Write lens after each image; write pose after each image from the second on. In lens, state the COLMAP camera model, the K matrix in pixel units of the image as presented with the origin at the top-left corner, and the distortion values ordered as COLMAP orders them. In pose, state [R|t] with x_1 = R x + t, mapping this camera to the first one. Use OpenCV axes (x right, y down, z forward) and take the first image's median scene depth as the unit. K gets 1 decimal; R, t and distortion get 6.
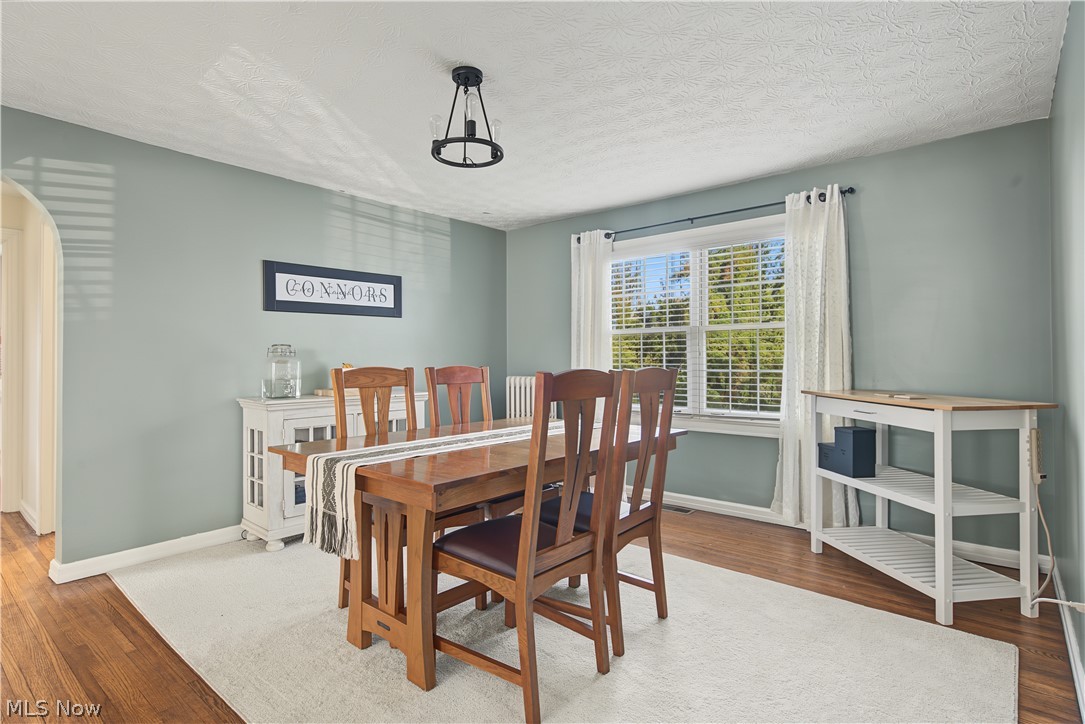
lens RADIAL K [[552.0, 0, 538.6], [0, 552.0, 360.8], [0, 0, 1]] dist [0.000690, 0.000217]
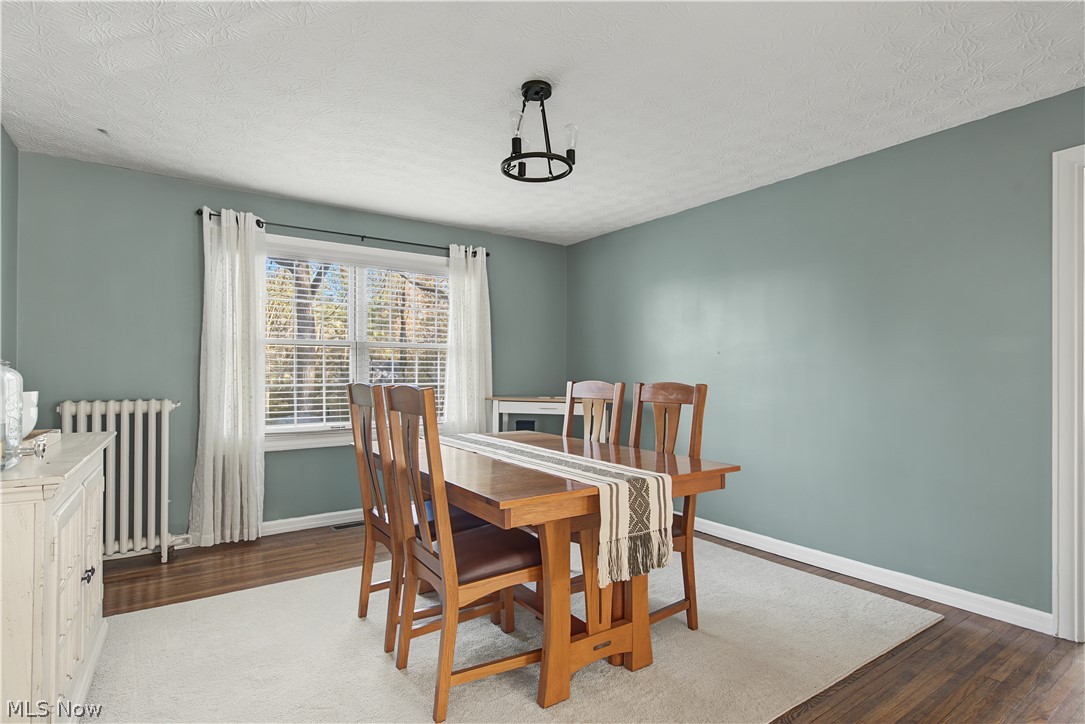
lens RADIAL K [[543.2, 0, 547.5], [0, 543.2, 365.4], [0, 0, 1]] dist [0.001184, 0.001040]
pose [[0.245501, 0.018225, 0.969225, -0.586253], [-0.001514, 0.999829, -0.018417, 0.000381], [-0.969395, 0.003054, 0.245487, 0.403558]]
